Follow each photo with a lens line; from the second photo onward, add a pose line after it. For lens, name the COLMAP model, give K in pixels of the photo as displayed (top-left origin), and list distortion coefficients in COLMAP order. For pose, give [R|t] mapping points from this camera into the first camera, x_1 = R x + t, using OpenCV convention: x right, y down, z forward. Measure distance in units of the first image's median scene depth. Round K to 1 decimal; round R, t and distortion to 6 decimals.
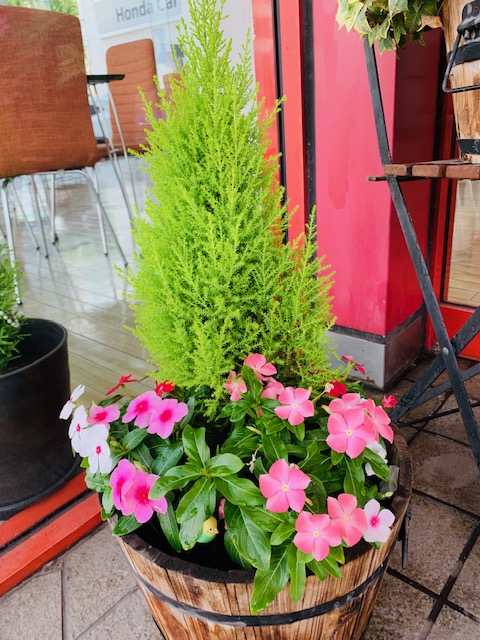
lens RADIAL K [[488.4, 0, 236.5], [0, 488.4, 311.6], [0, 0, 1]] dist [0.050567, -0.113021]
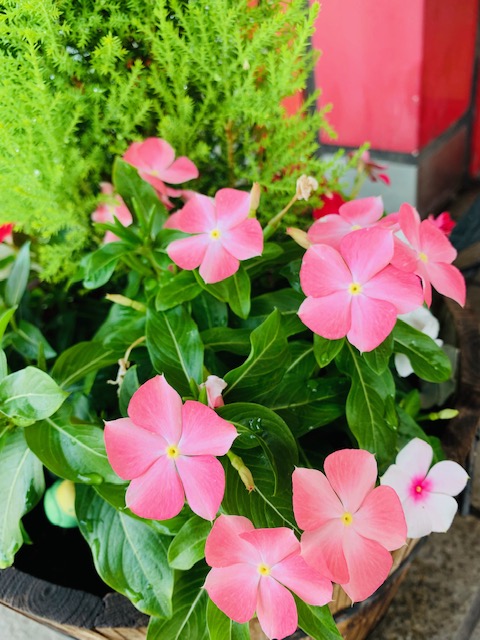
lens RADIAL K [[488.4, 0, 236.5], [0, 488.4, 311.6], [0, 0, 1]] dist [0.050567, -0.113021]
pose [[0.995933, -0.075992, -0.048409, 0.148495], [0.085826, 0.963662, 0.252961, 0.152066], [0.027427, -0.256087, 0.966265, 0.596655]]
